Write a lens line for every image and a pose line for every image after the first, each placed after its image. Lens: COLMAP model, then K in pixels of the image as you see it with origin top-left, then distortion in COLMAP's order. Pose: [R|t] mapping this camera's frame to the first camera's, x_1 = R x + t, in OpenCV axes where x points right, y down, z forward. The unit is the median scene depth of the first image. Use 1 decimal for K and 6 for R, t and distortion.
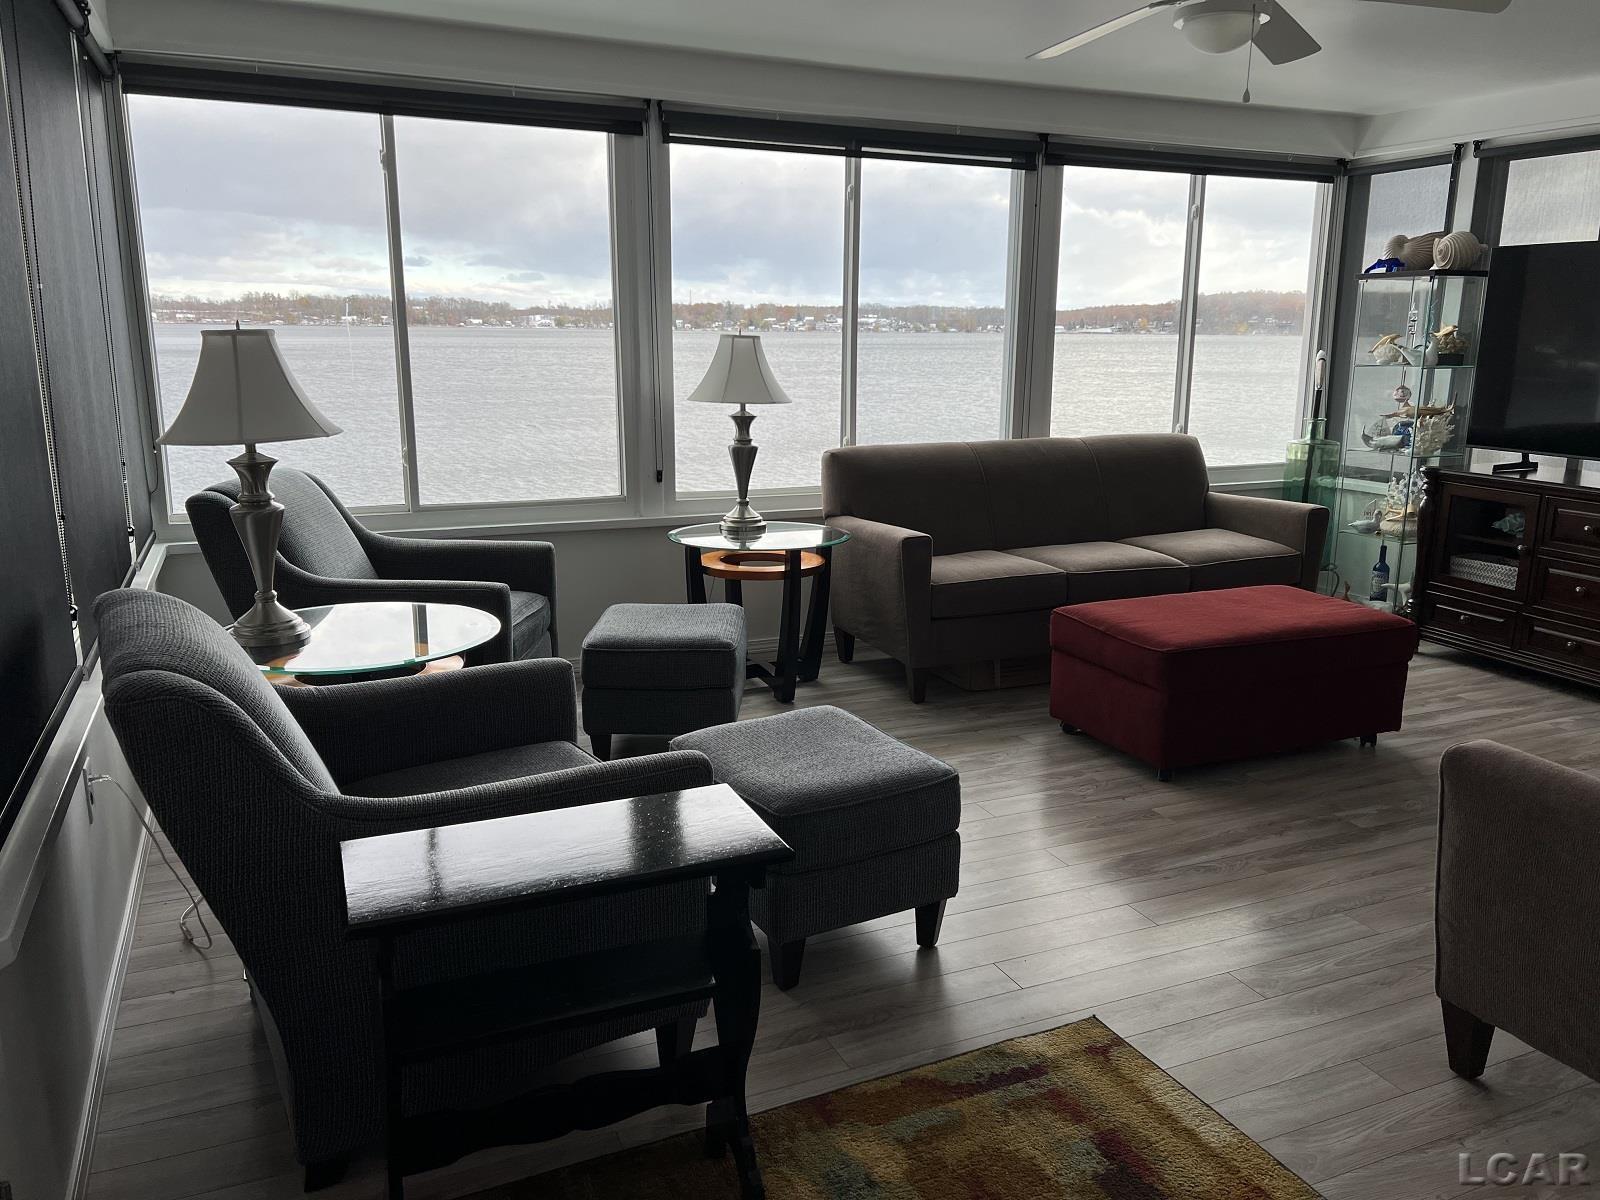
lens RADIAL K [[1205.3, 0, 799.1], [0, 1205.3, 599.8], [0, 0, 1]] dist [0.049941, -0.052874]
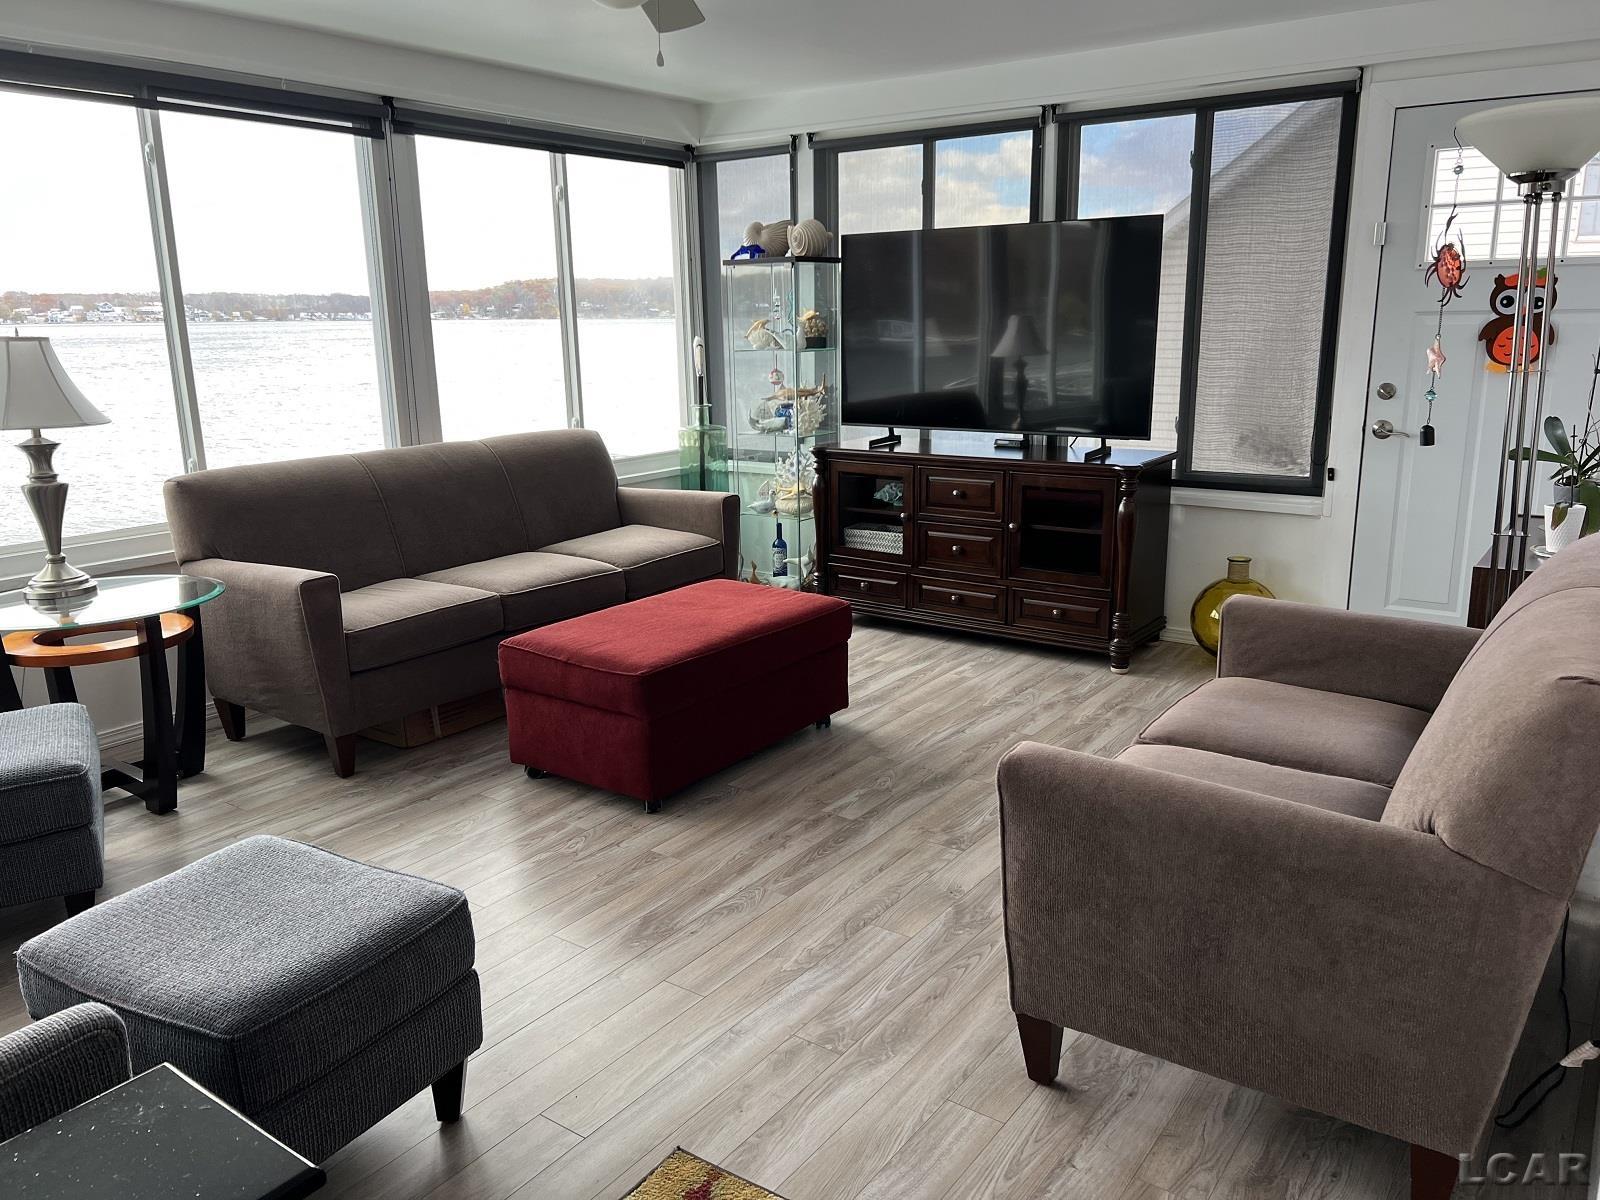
lens RADIAL K [[1205.3, 0, 798.7], [0, 1205.3, 601.4], [0, 0, 1]] dist [0.049941, -0.052874]
pose [[0.862801, -0.138316, 0.486255, -0.024624], [0.132191, 0.990106, 0.047079, -0.035292], [-0.487955, 0.023659, 0.872548, 0.133986]]
